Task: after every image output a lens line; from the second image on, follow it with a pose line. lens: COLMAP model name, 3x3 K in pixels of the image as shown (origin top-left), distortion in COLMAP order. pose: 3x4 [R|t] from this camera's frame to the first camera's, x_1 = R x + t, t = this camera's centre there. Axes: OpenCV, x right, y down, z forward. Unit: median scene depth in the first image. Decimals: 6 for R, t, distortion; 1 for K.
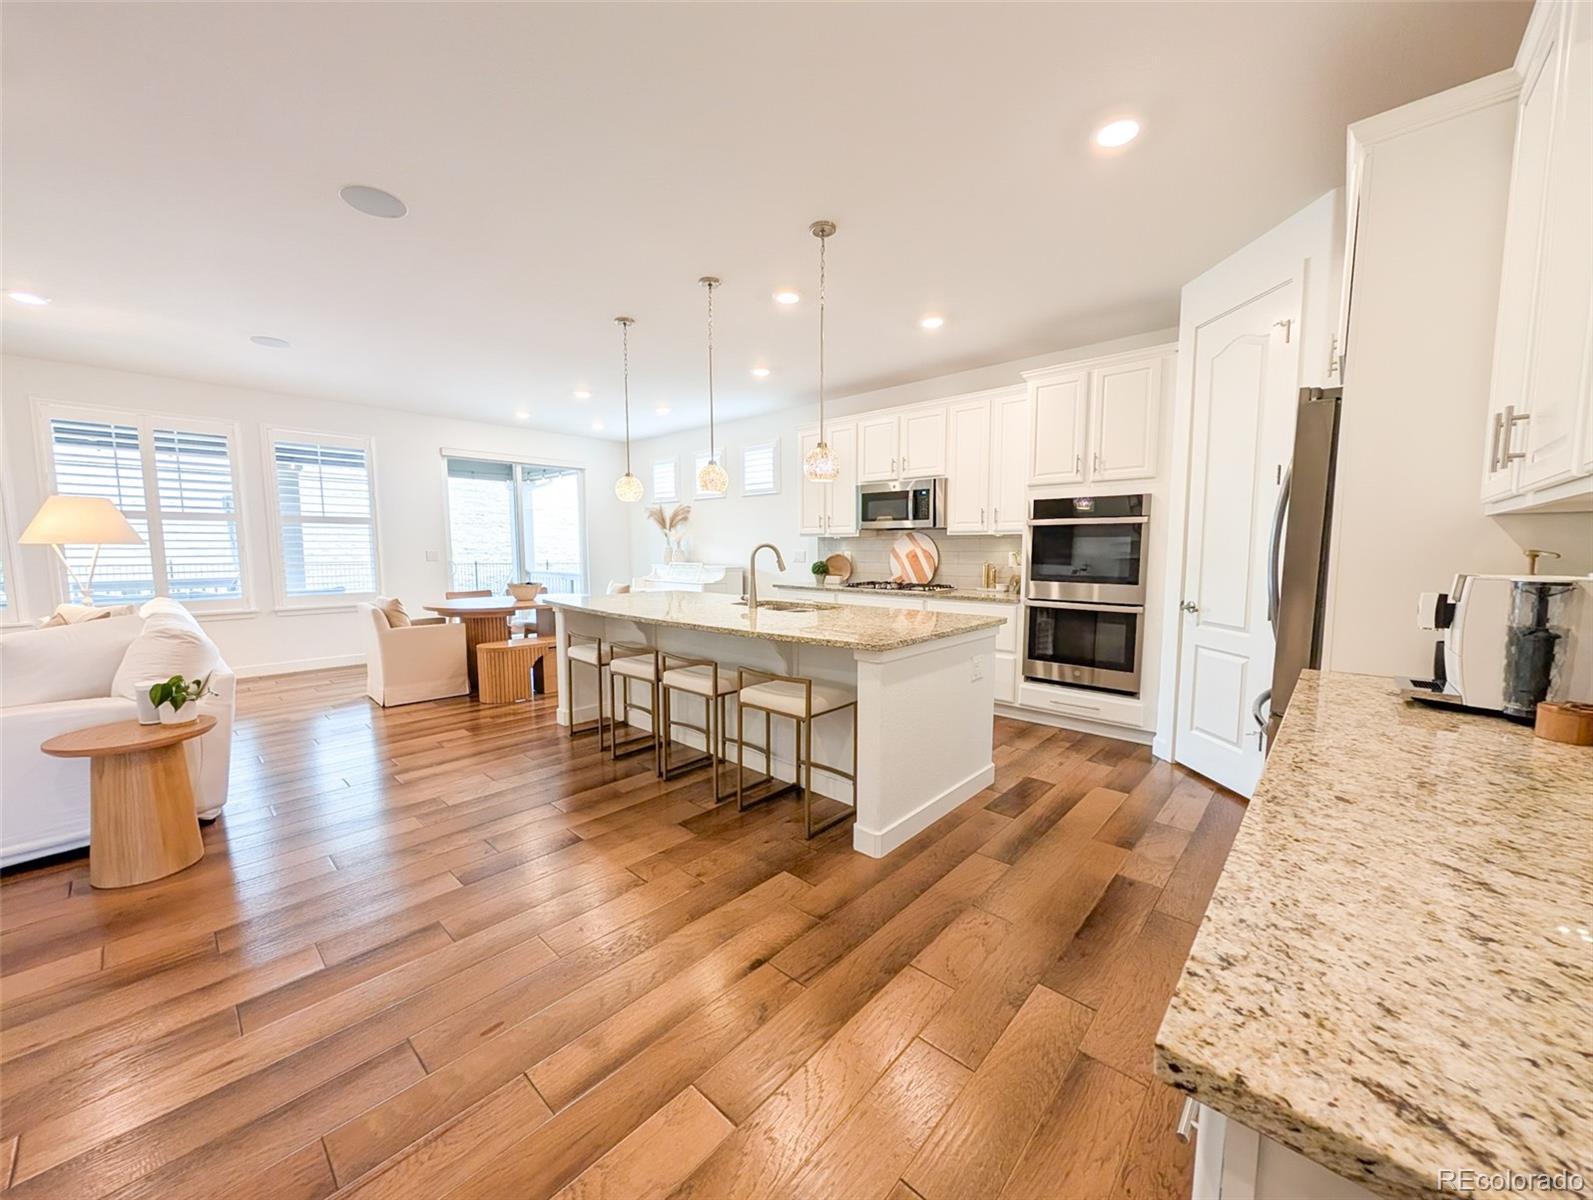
lens RADIAL K [[601.4, 0, 793.7], [0, 601.4, 603.5], [0, 0, 1]] dist [-0.002233, 0.000884]
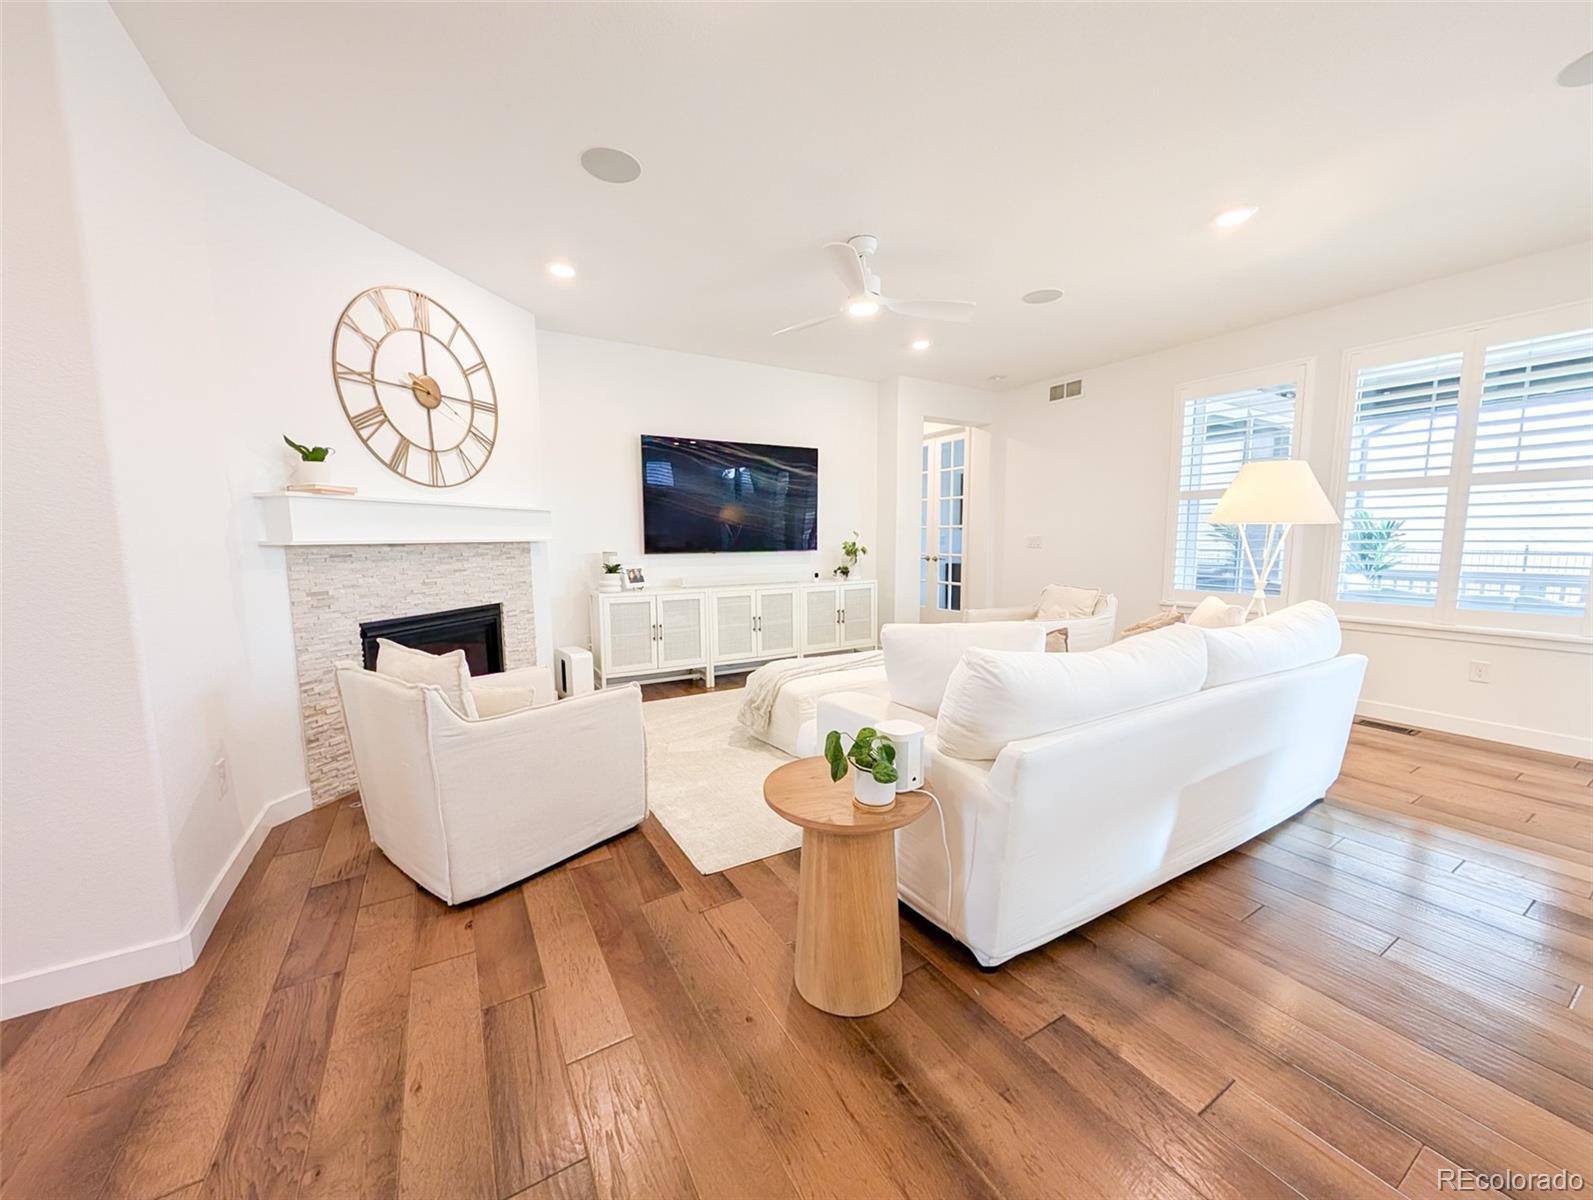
lens RADIAL K [[601.4, 0, 799.9], [0, 601.4, 607.0], [0, 0, 1]] dist [-0.002233, 0.000884]
pose [[-0.287076, 0.112407, -0.951290, -0.236477], [-0.083625, 0.986359, 0.141787, -0.049050], [0.954251, 0.120255, -0.273760, 0.618924]]
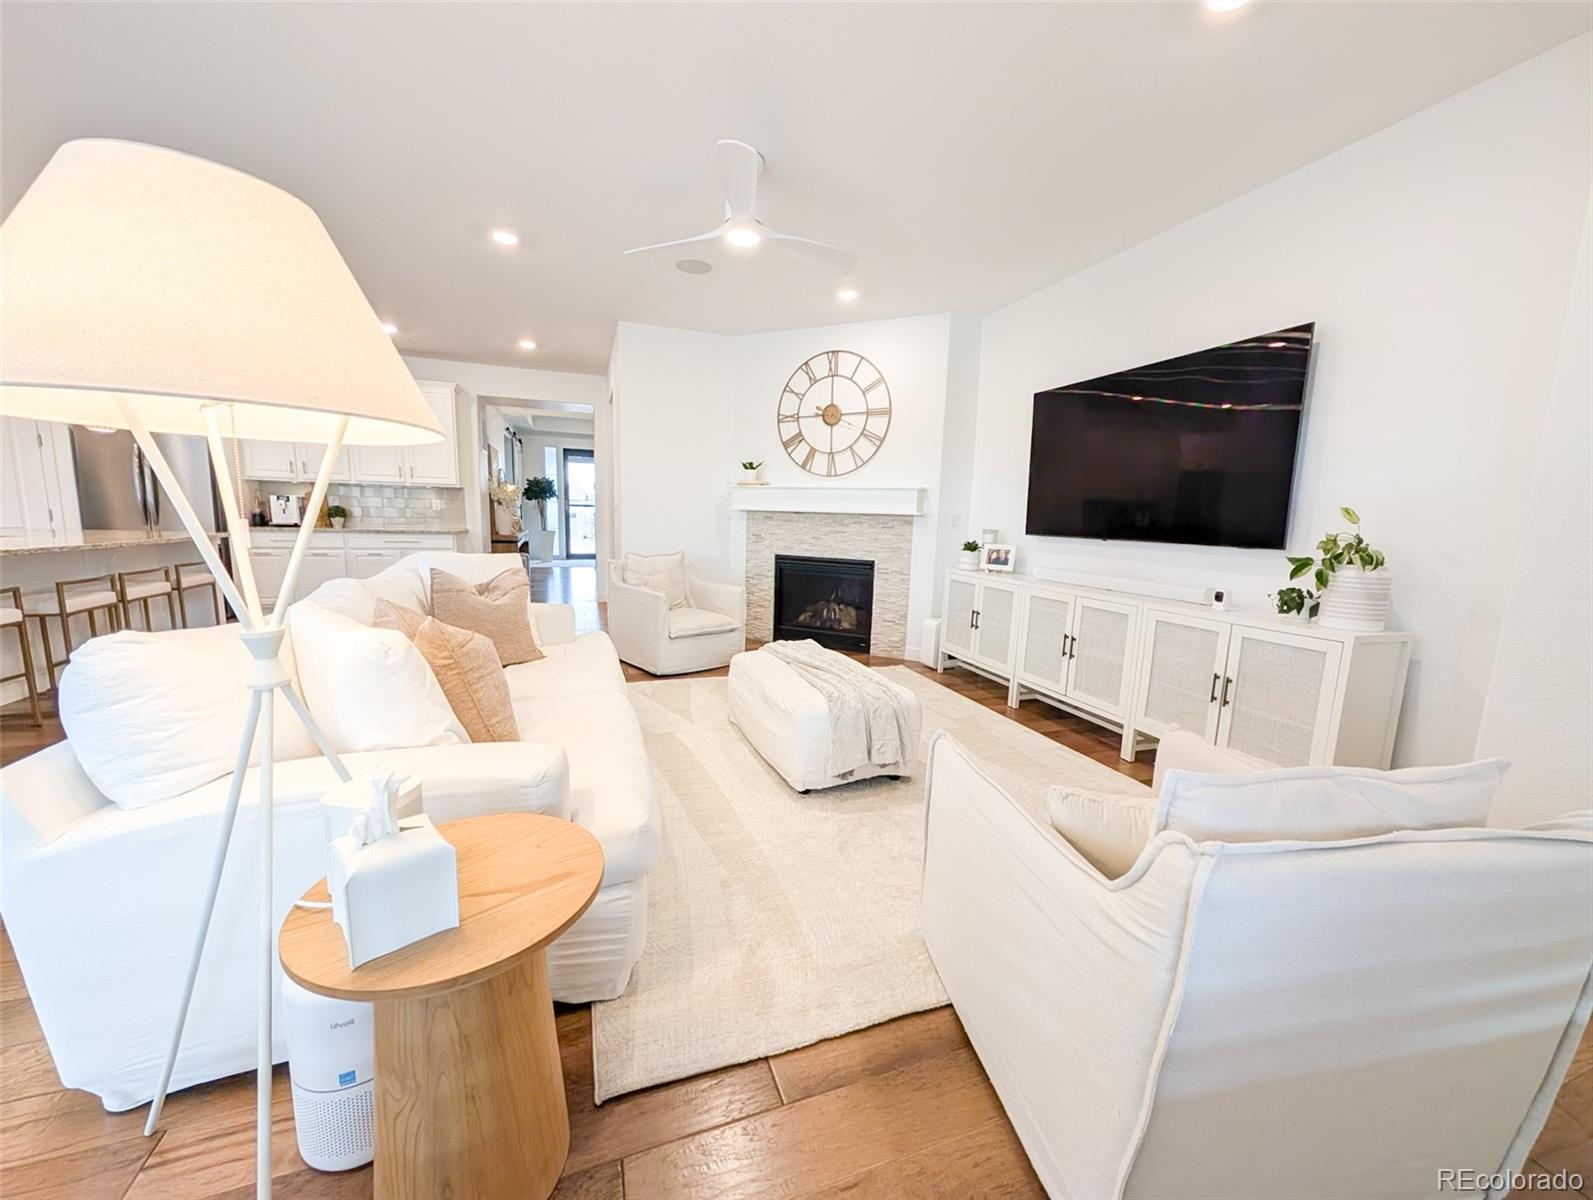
lens RADIAL K [[601.4, 0, 798.5], [0, 601.4, 605.5], [0, 0, 1]] dist [-0.002233, 0.000884]
pose [[-0.886888, -0.097983, 0.451475, -1.408240], [0.010119, 0.972896, 0.231023, -0.080732], [-0.461874, 0.209460, -0.861858, 1.064728]]
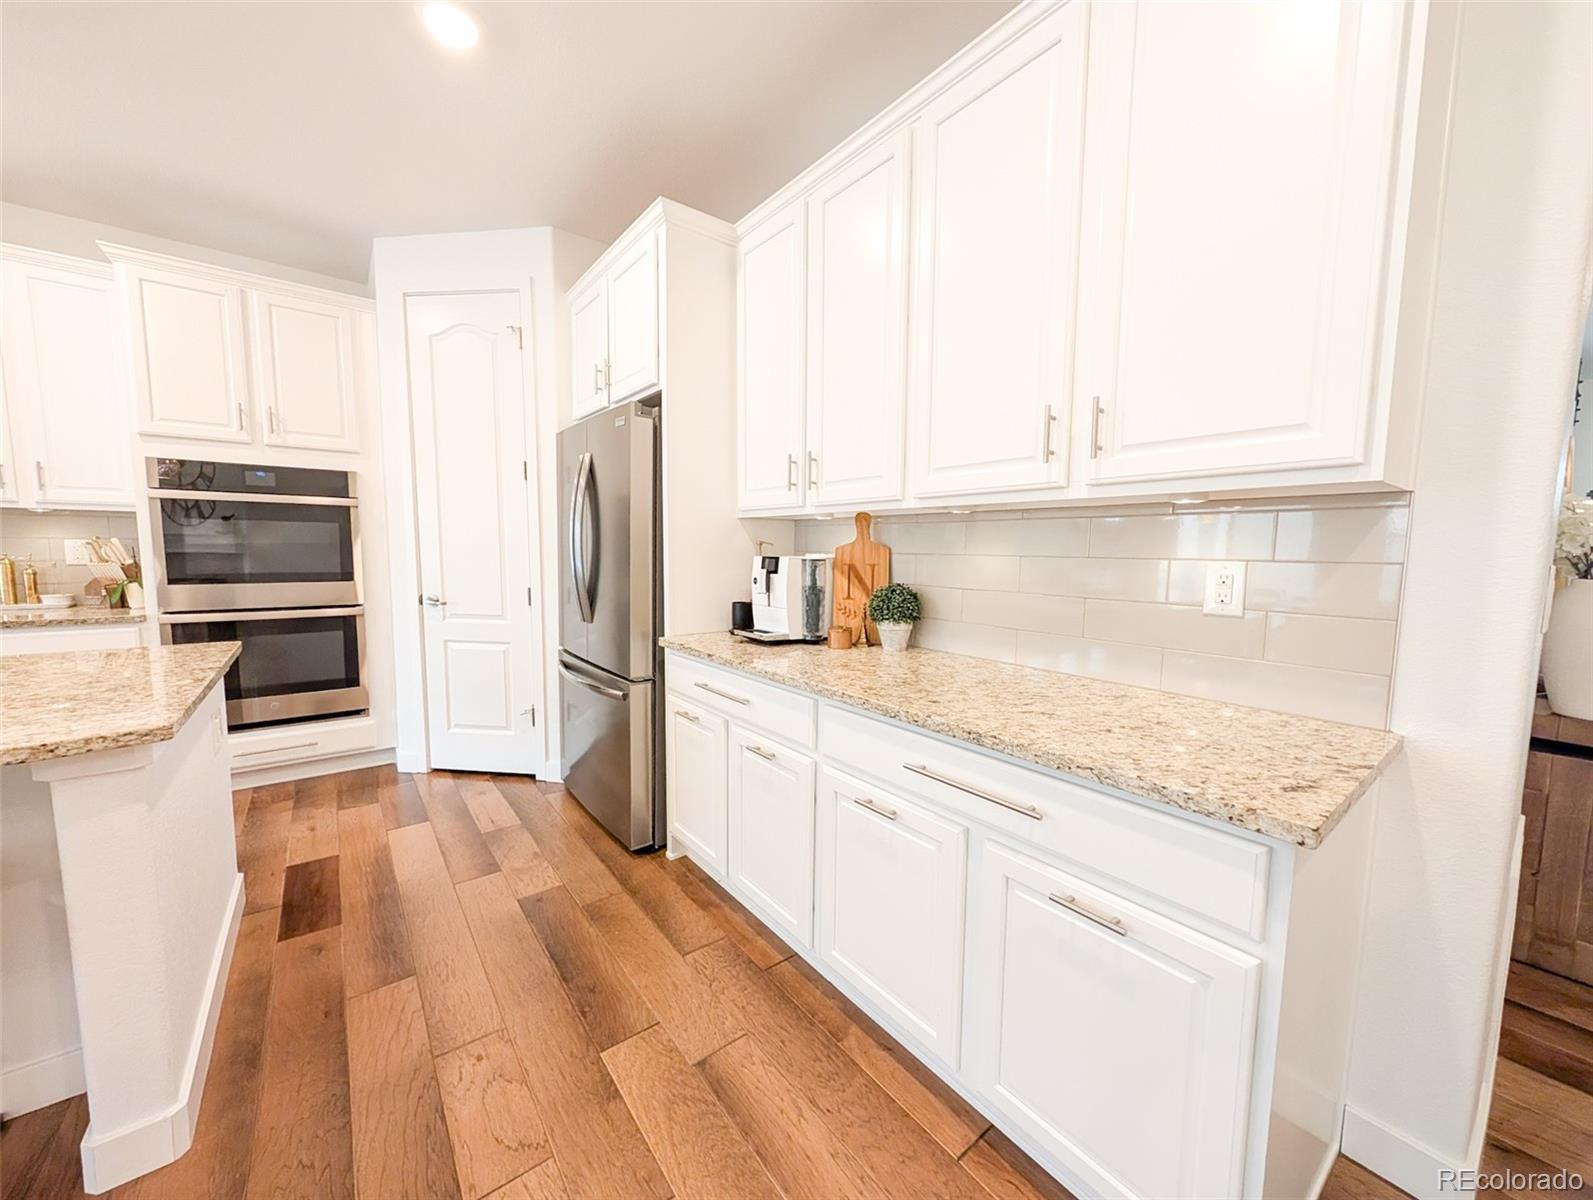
lens RADIAL K [[601.4, 0, 801.5], [0, 601.4, 602.7], [0, 0, 1]] dist [-0.002233, 0.000884]
pose [[0.159642, -0.090115, 0.983053, -0.130955], [0.079658, 0.993753, 0.078160, -0.014608], [-0.983956, 0.065830, 0.165823, 0.226877]]
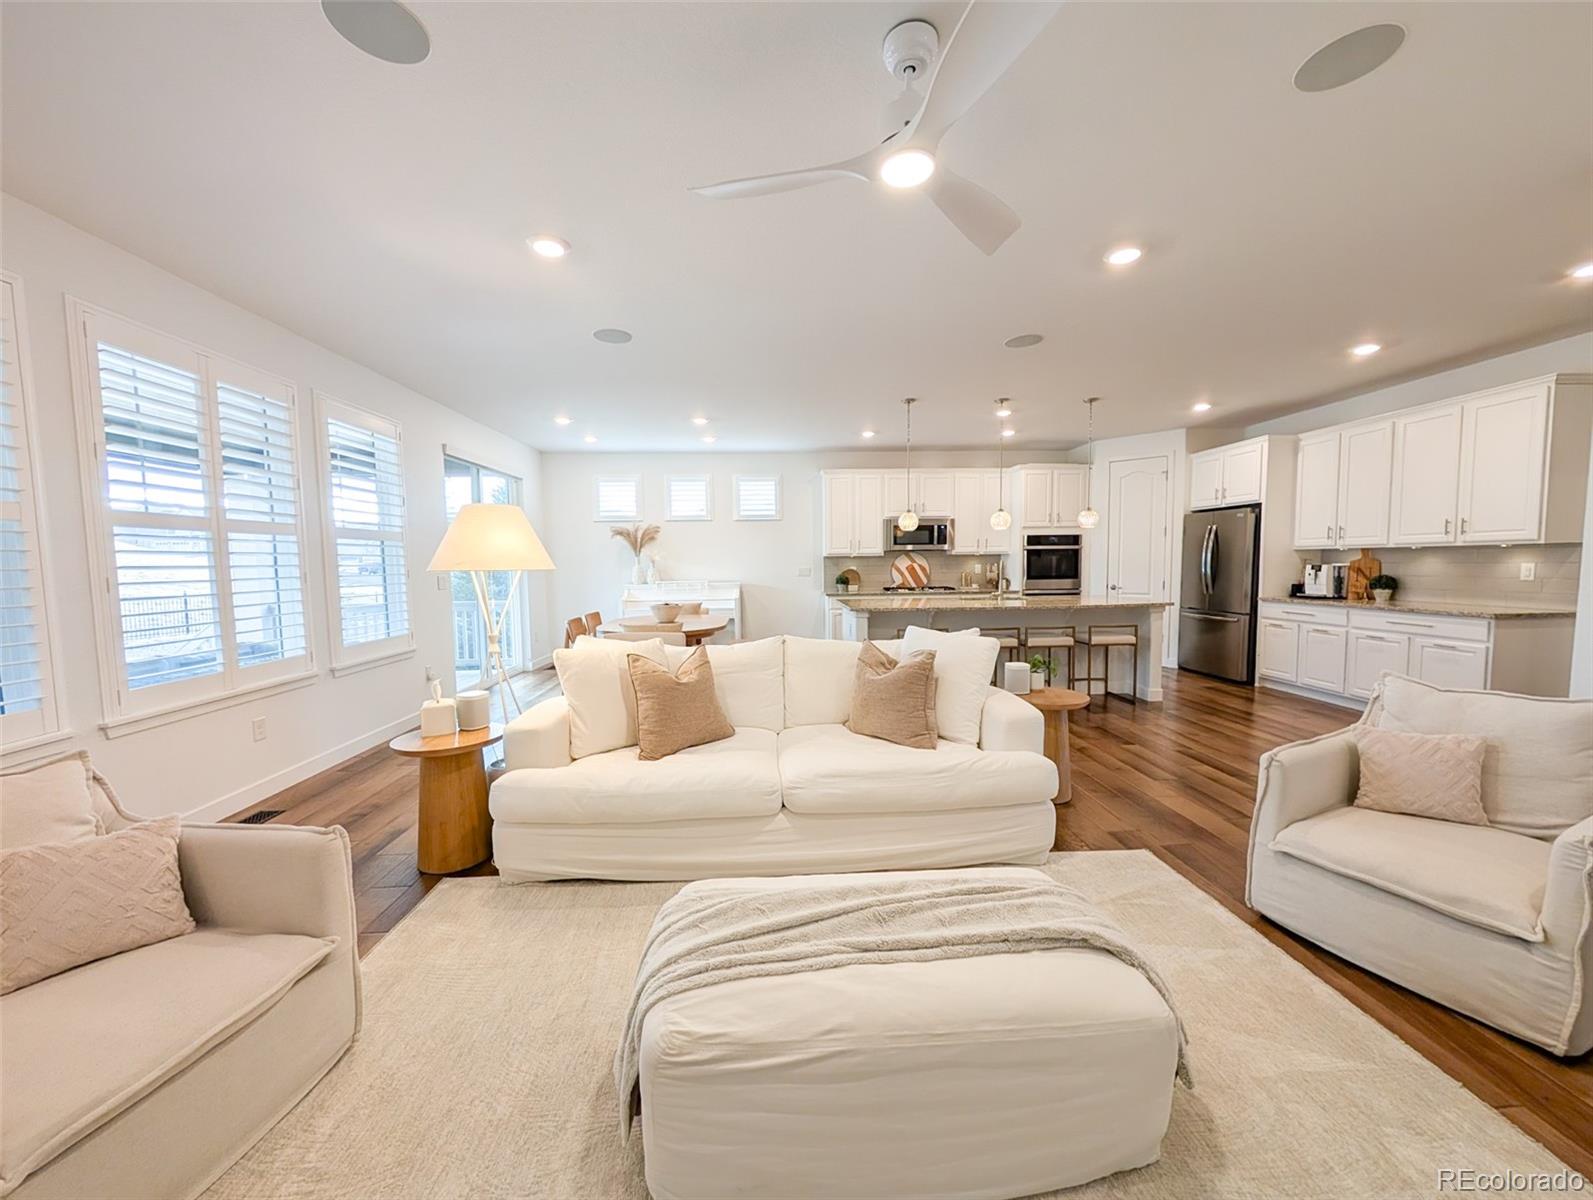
lens RADIAL K [[601.4, 0, 796.5], [0, 601.4, 604.8], [0, 0, 1]] dist [-0.002233, 0.000884]
pose [[0.698385, -0.062431, 0.712994, -1.383613], [0.081232, 0.996665, 0.007703, -0.032526], [-0.711098, 0.052538, 0.701127, 0.226514]]
